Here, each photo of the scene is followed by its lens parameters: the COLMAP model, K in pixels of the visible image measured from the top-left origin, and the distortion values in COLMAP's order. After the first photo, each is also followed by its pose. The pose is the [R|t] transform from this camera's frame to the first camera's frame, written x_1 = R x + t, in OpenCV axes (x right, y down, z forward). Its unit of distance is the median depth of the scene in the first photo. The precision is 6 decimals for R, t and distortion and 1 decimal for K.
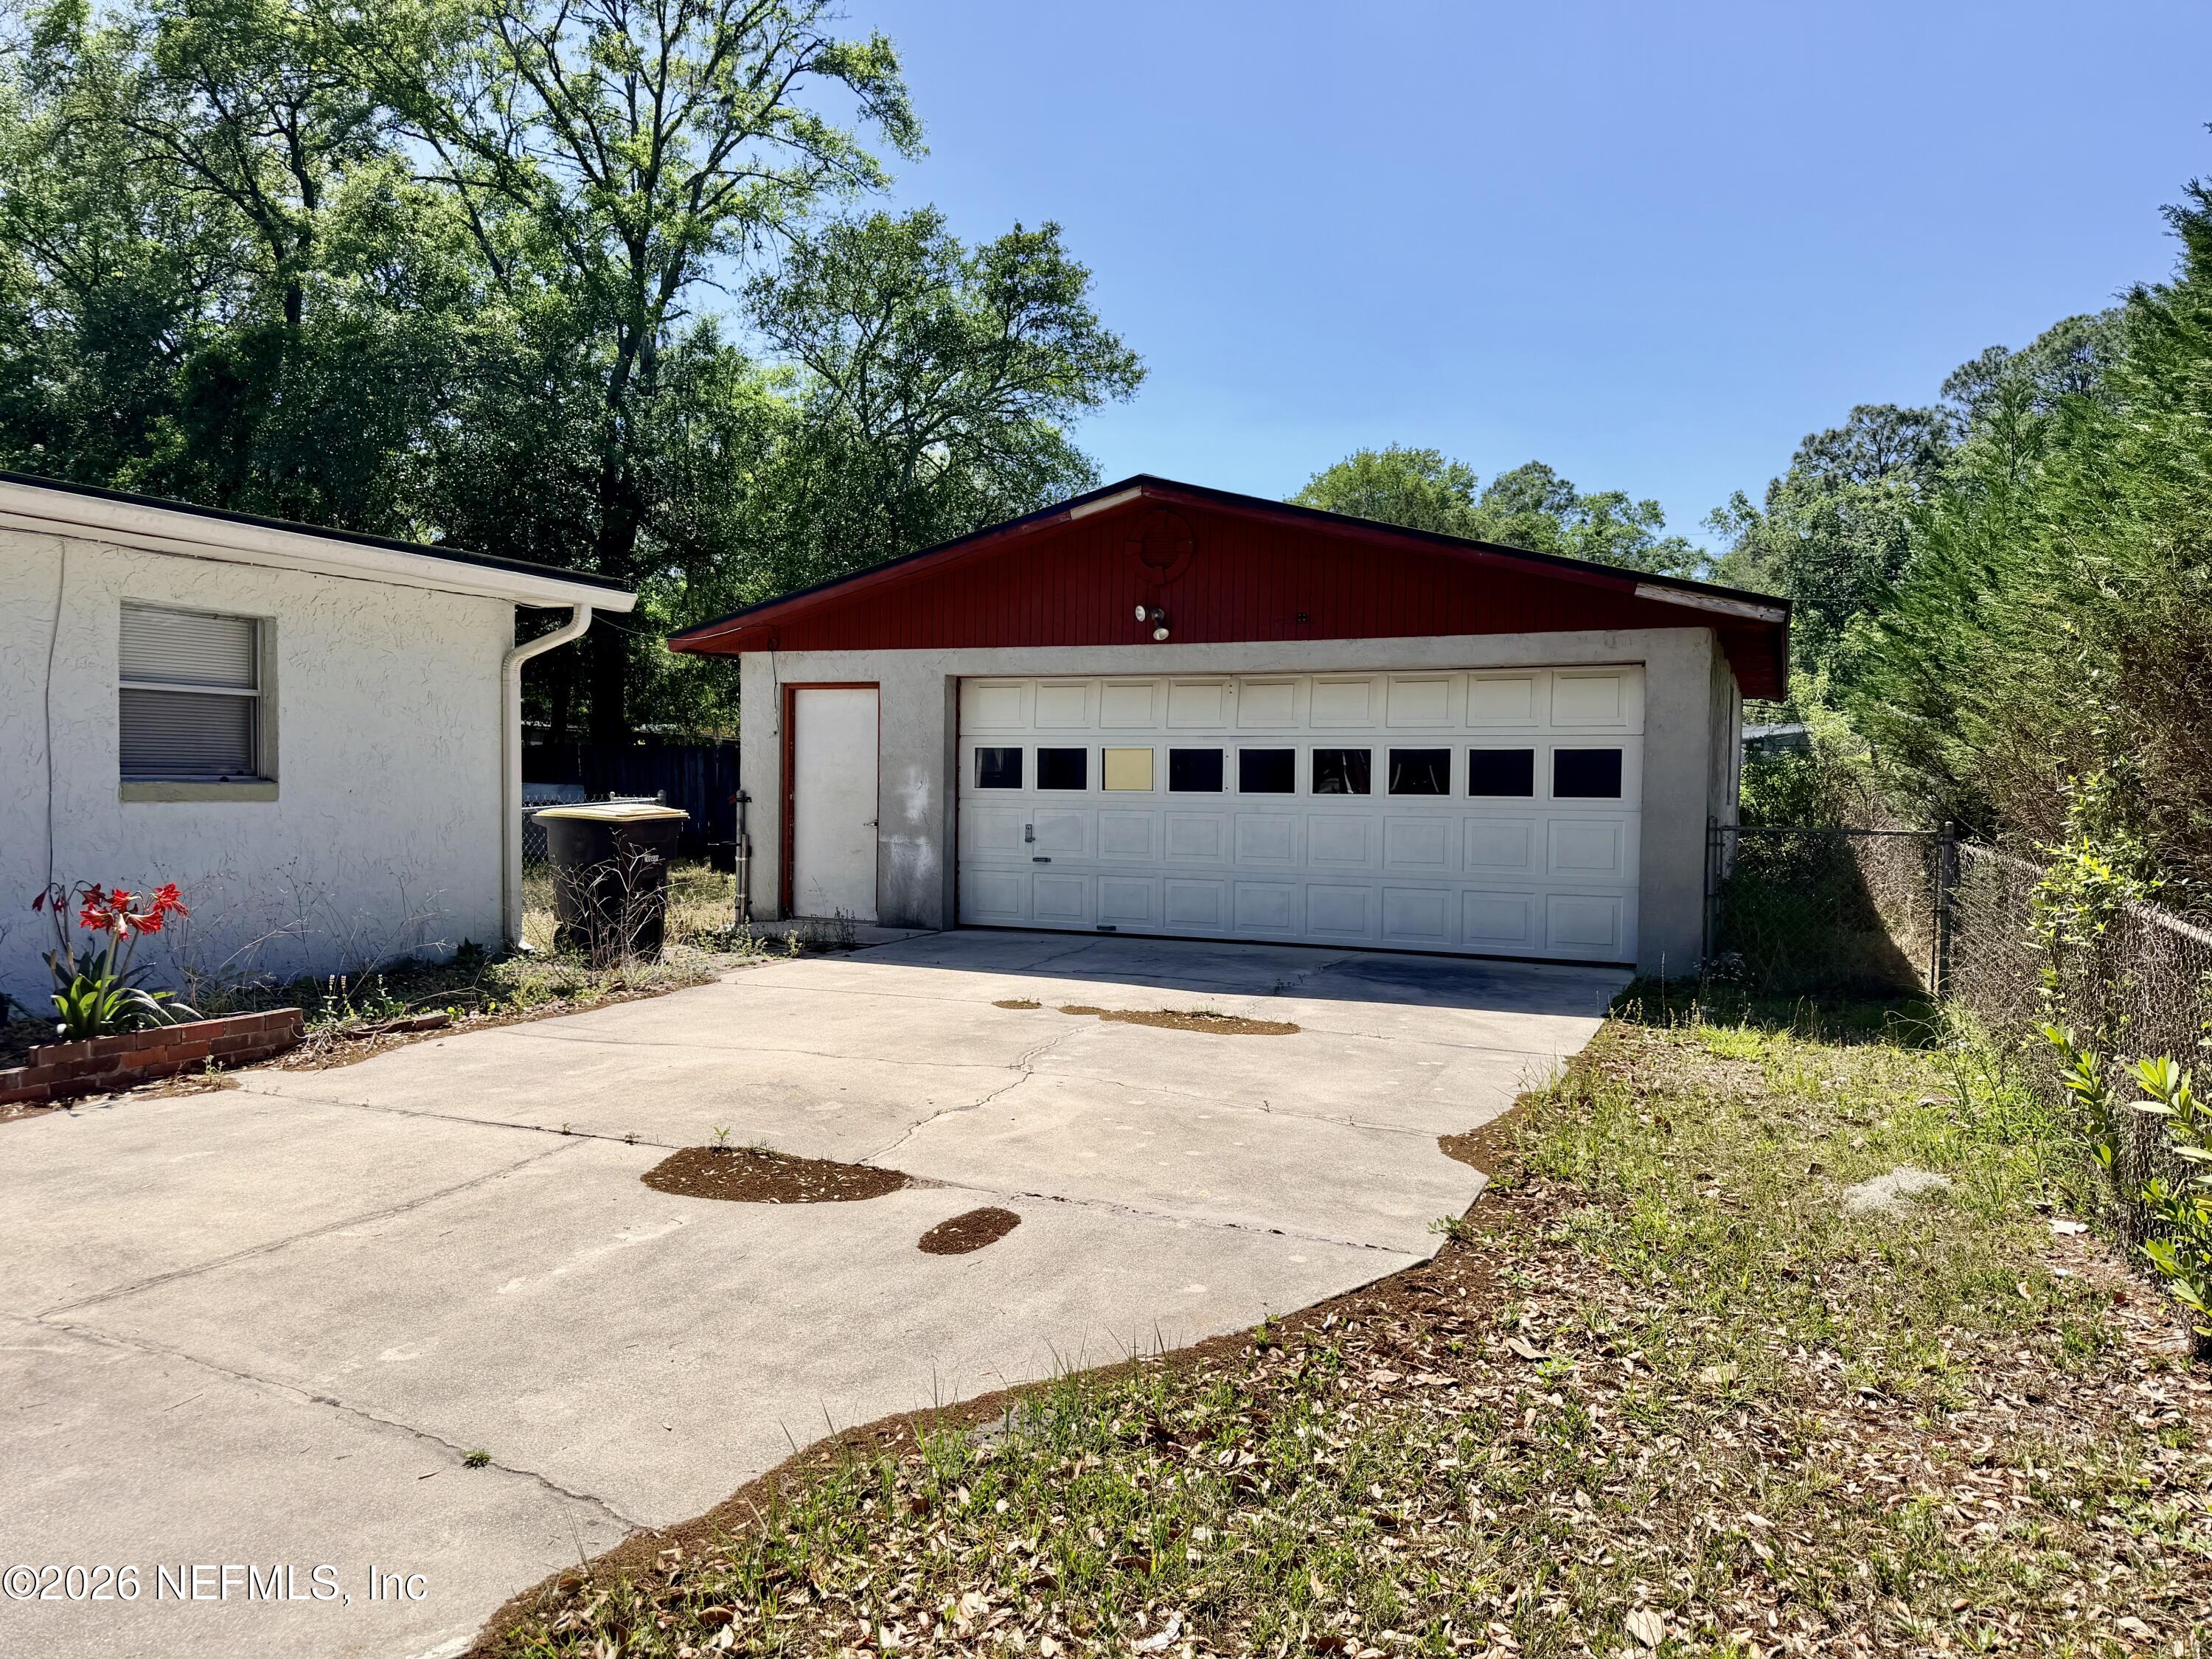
lens RADIAL K [[1540.3, 0, 1106.0], [0, 1540.3, 829.5], [0, 0, 1]] dist [0.030482, -0.031372]
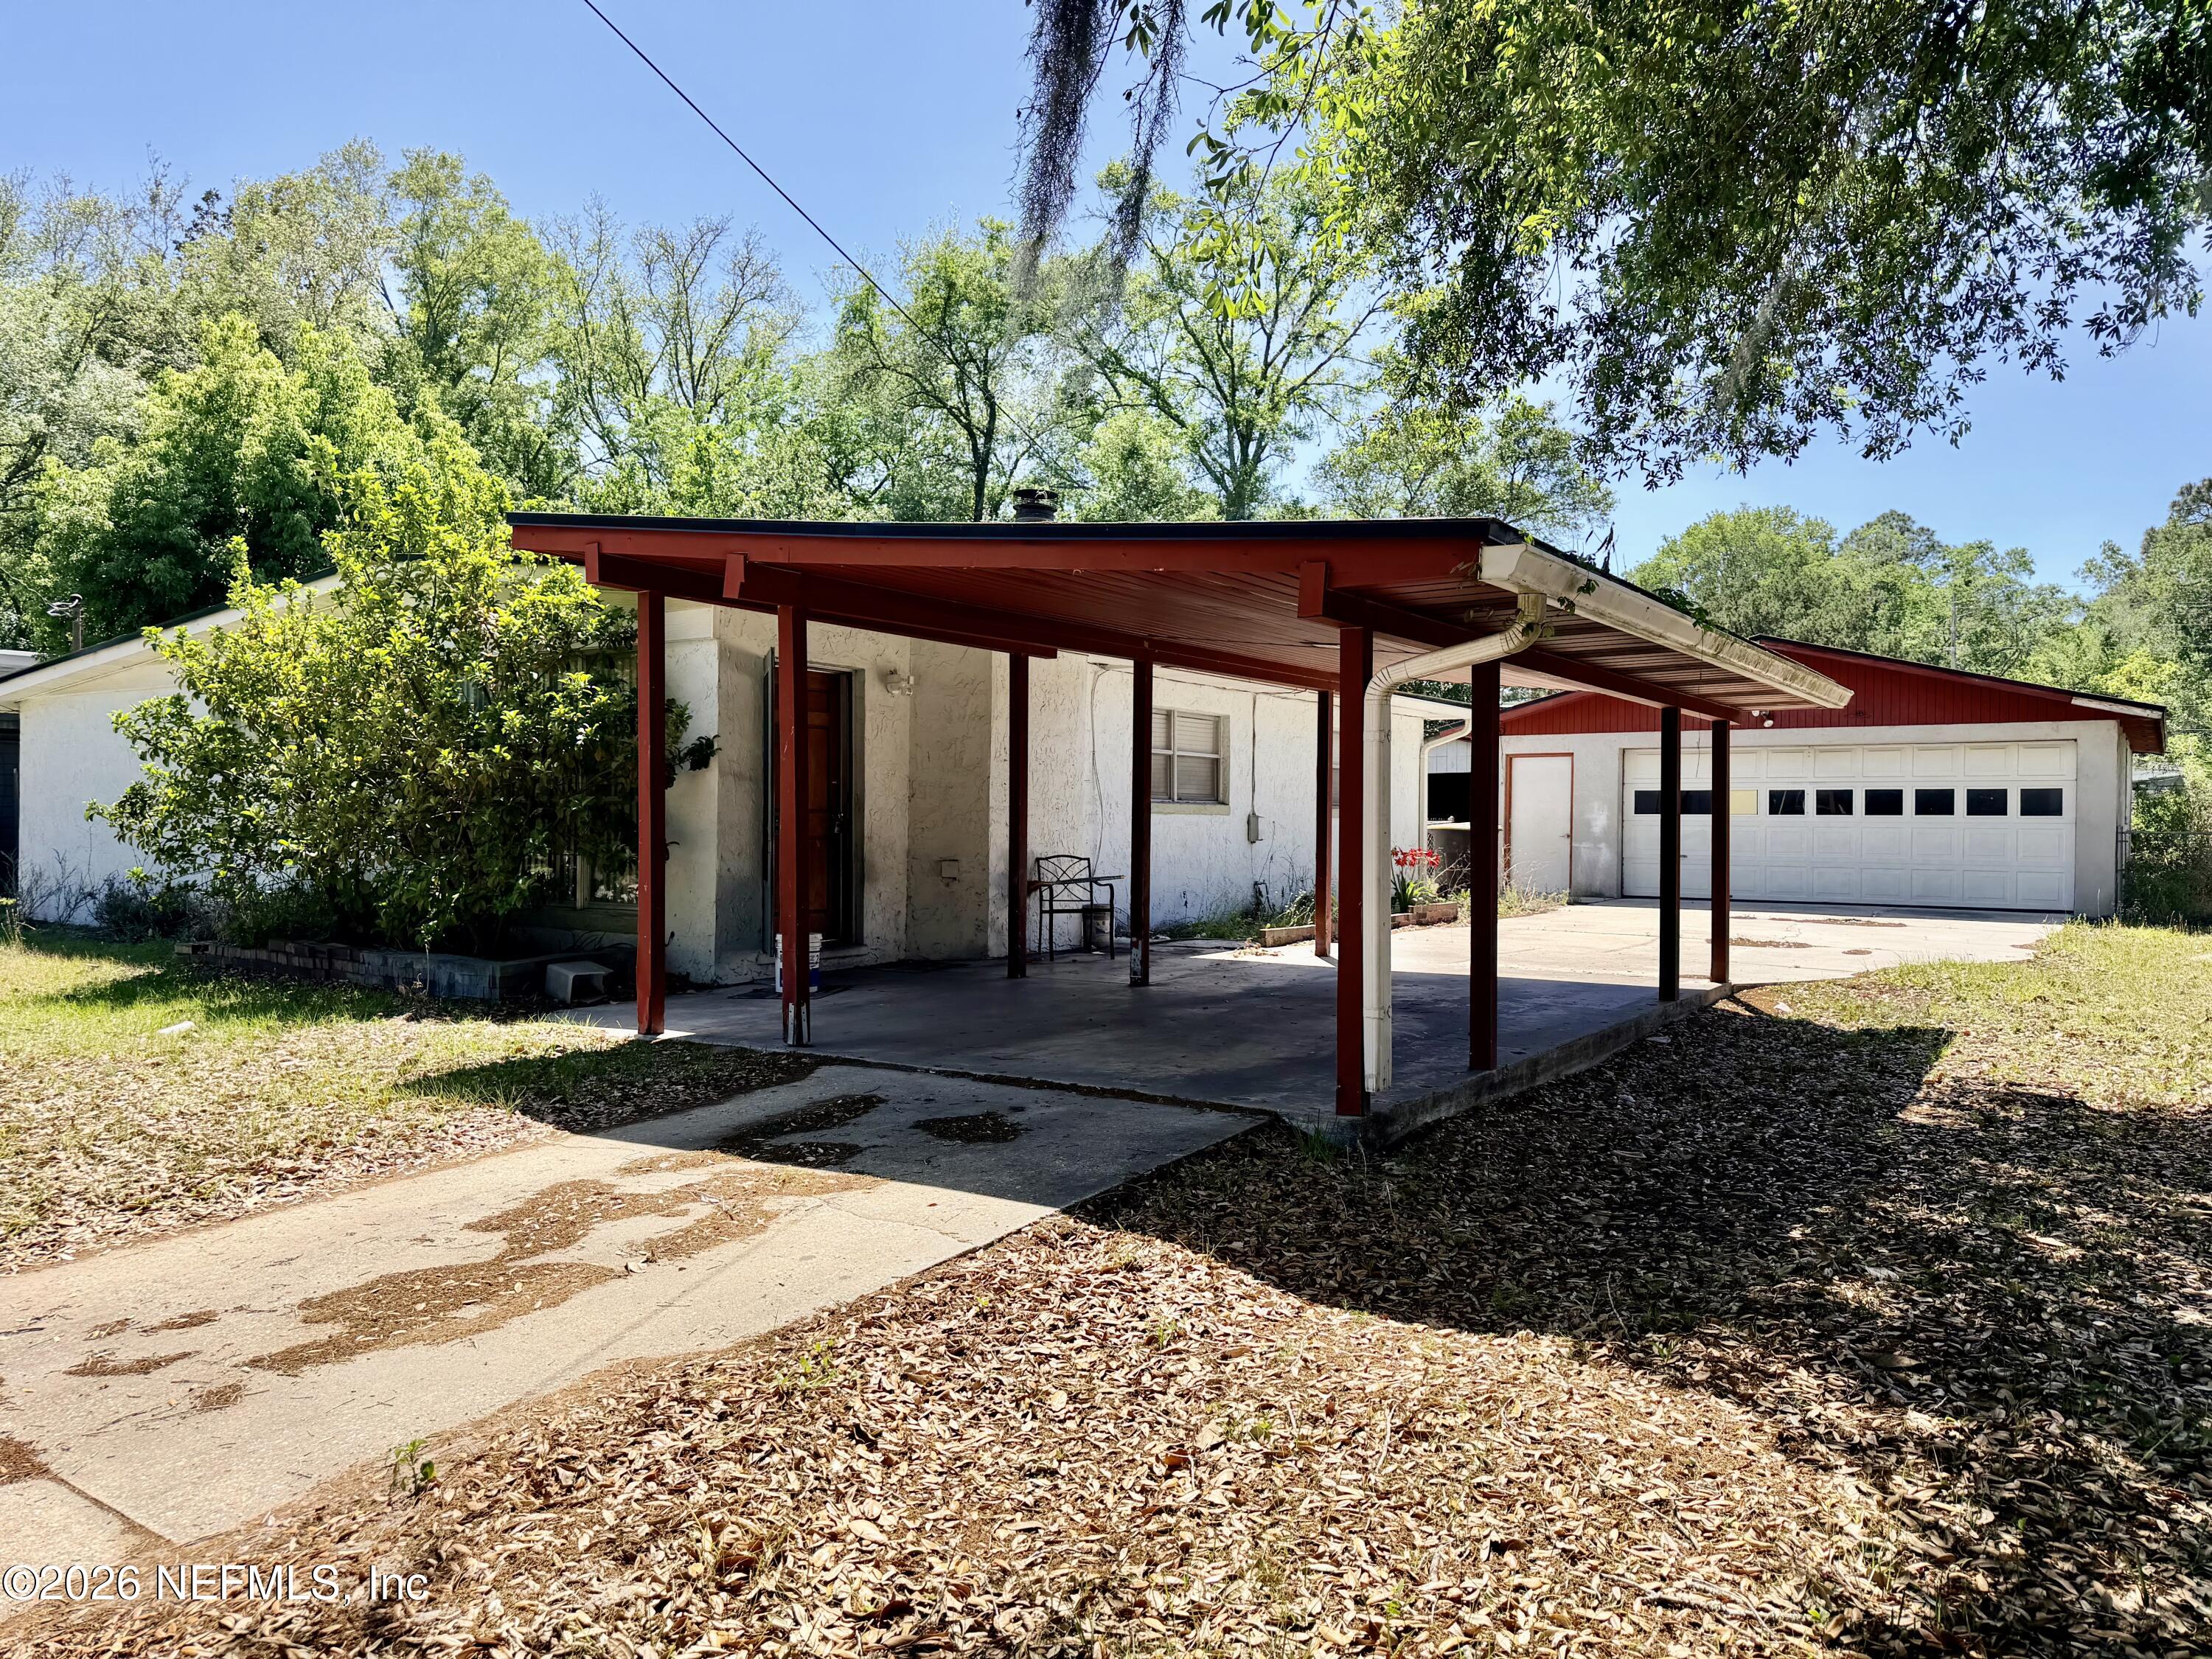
lens RADIAL K [[1532.0, 0, 1106.0], [0, 1532.0, 829.5], [0, 0, 1]] dist [-0.004610, -0.005731]
pose [[0.981034, -0.004078, -0.193794, -0.593141], [-0.002141, 0.999490, -0.031872, 0.078288], [0.193825, 0.031682, 0.980524, -1.364518]]
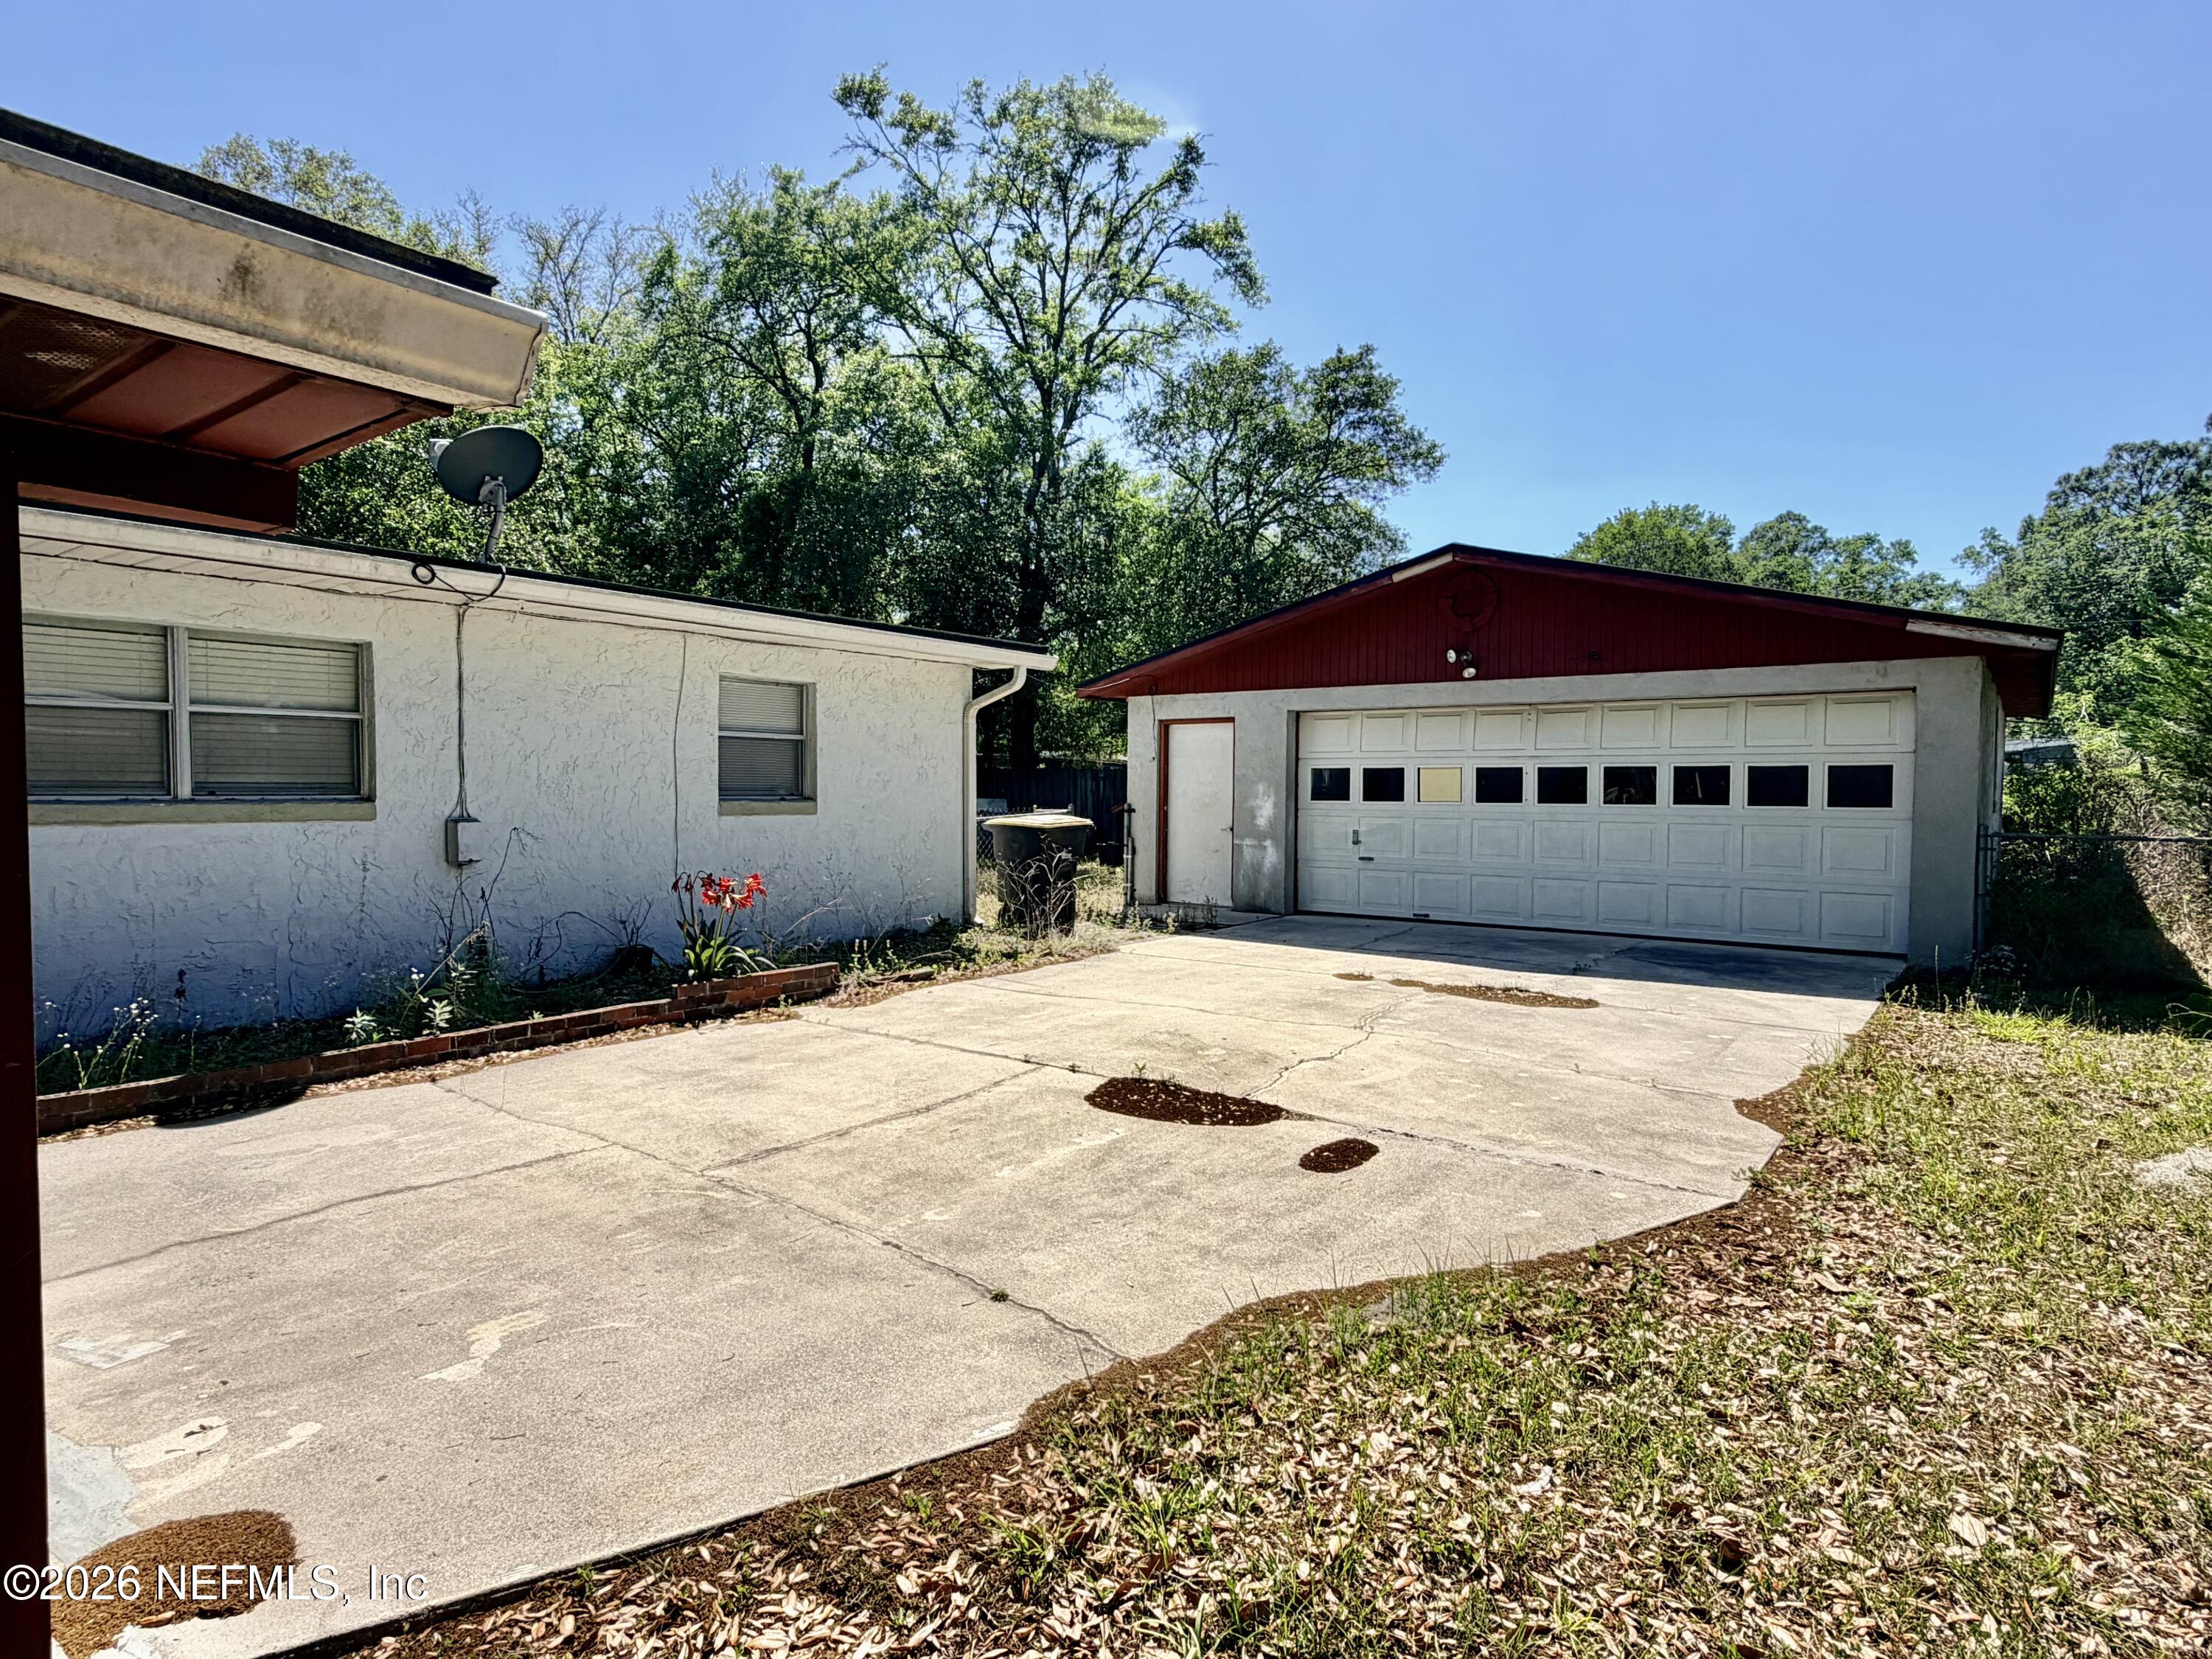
lens RADIAL K [[1224.9, 0, 1106.0], [0, 1224.9, 829.5], [0, 0, 1]] dist [0.000717, 0.001876]
pose [[0.972335, 0.000508, -0.233590, -0.028567], [-0.000813, 0.999999, -0.001212, -0.004570], [0.233590, 0.001368, 0.972334, -0.021268]]
